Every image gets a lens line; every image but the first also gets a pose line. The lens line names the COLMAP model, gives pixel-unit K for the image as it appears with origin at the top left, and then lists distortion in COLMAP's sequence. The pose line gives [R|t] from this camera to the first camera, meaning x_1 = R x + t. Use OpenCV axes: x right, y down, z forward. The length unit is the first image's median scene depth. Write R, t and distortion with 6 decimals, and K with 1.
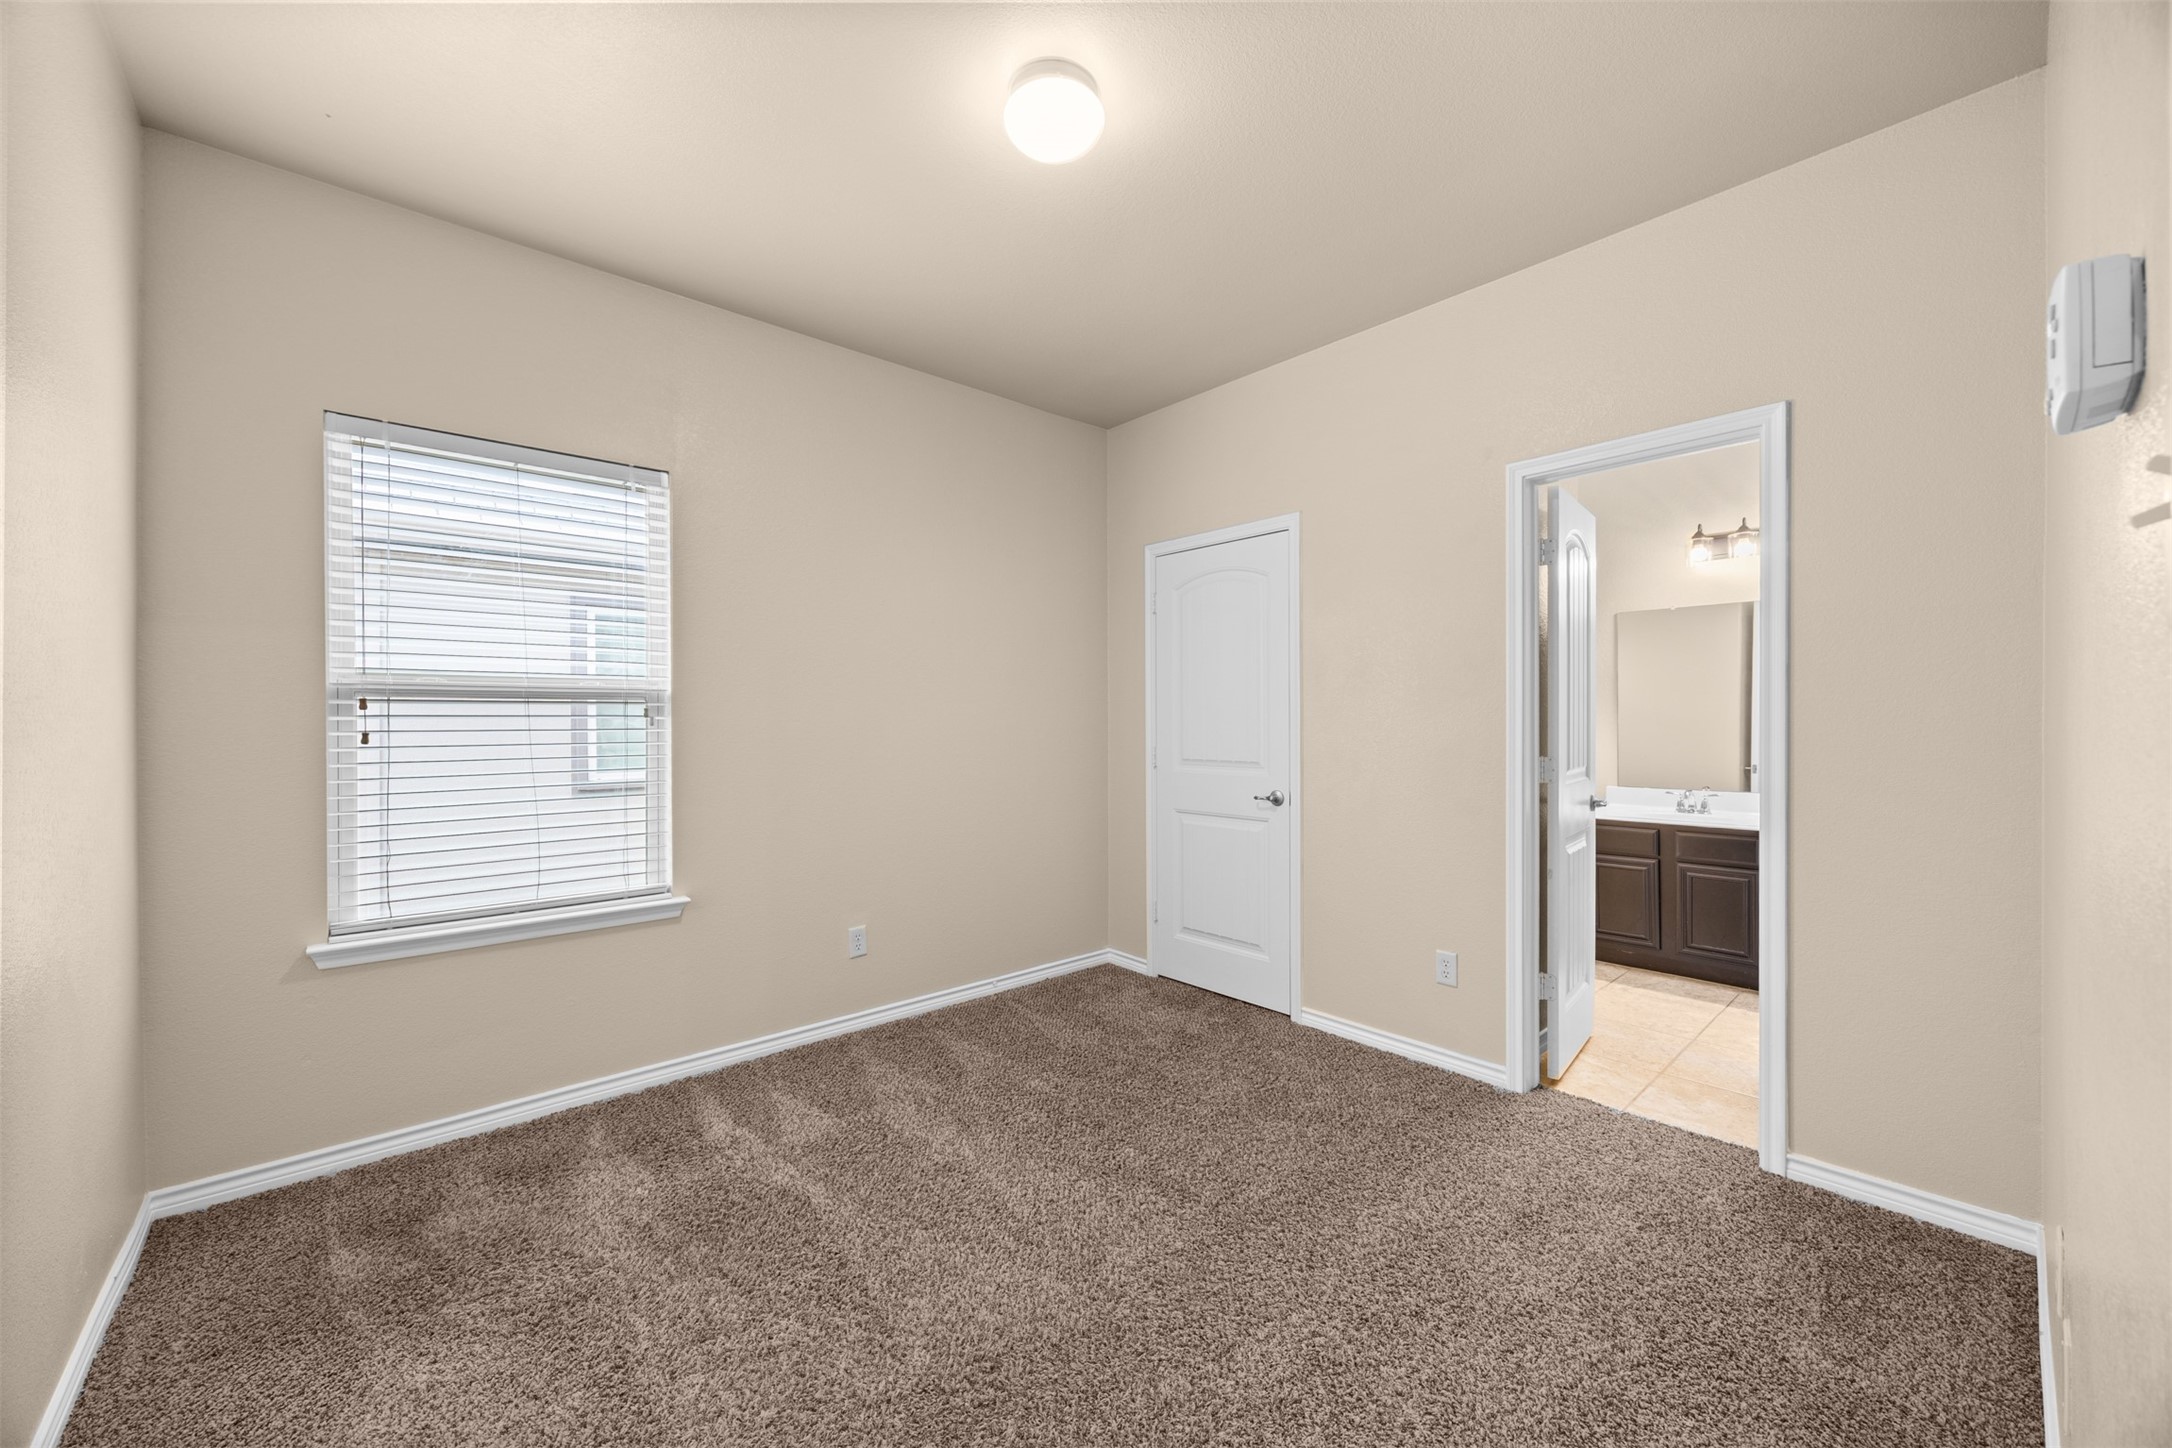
lens RADIAL K [[830.8, 0, 1090.9], [0, 830.8, 726.7], [0, 0, 1]] dist [-0.001714, -0.000158]
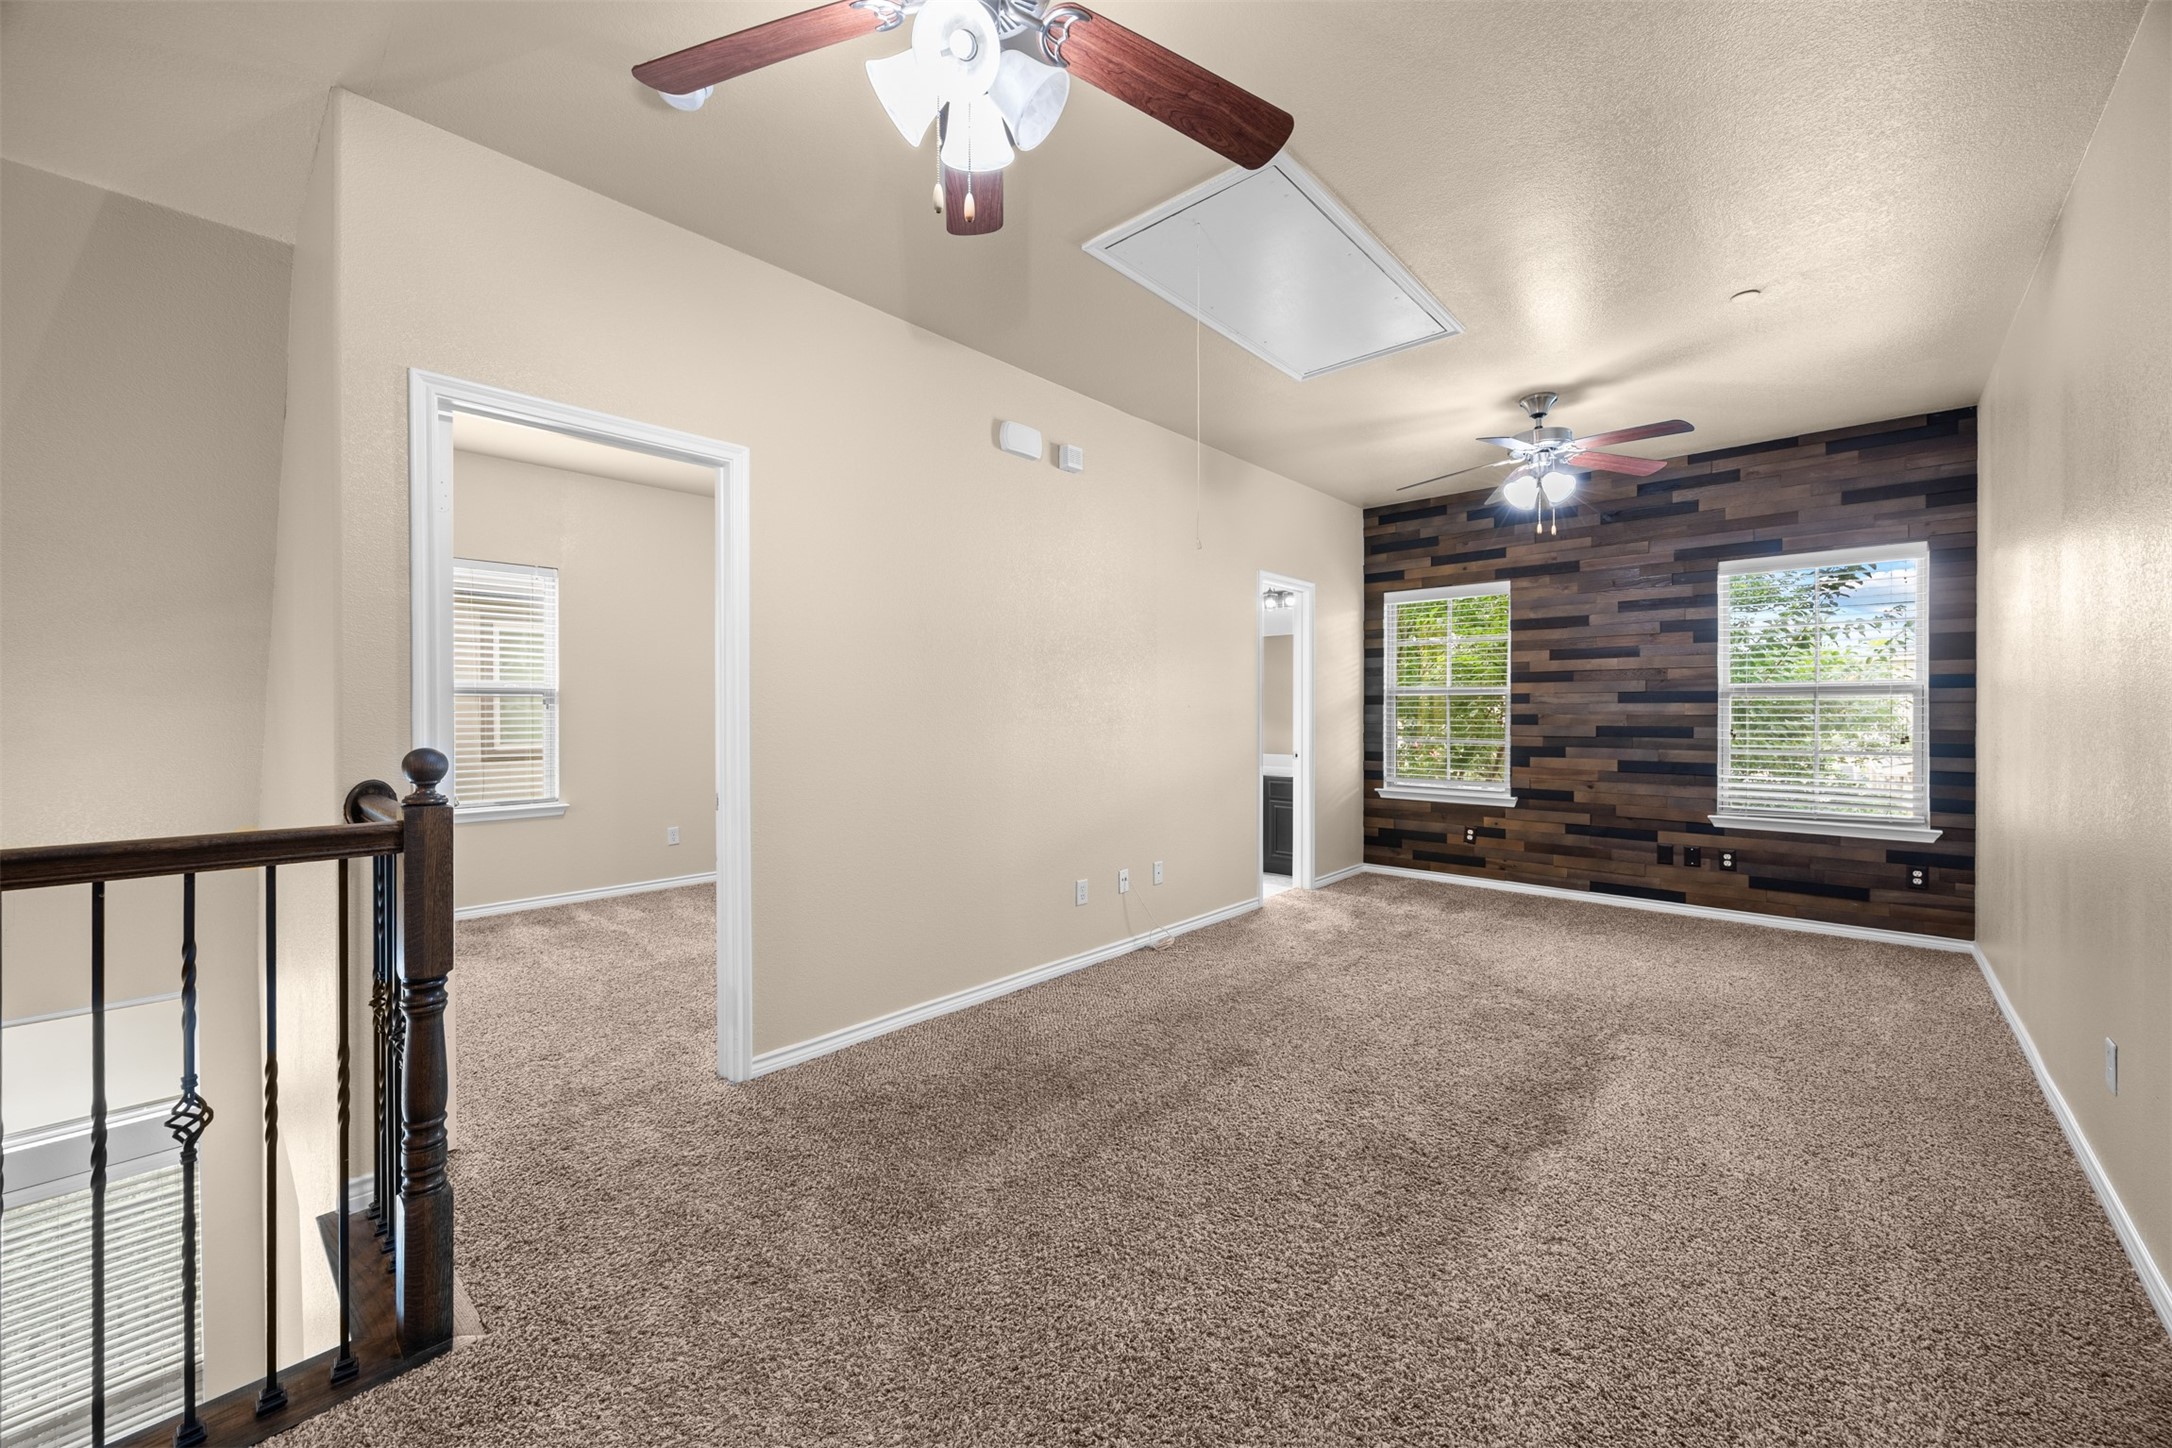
lens RADIAL K [[830.8, 0, 1090.9], [0, 830.8, 726.7], [0, 0, 1]] dist [-0.001714, -0.000158]
pose [[0.995311, 0.002200, 0.096698, 0.441026], [-0.002589, 0.999989, 0.003906, 0.024709], [-0.096689, -0.004138, 0.995306, -0.850342]]
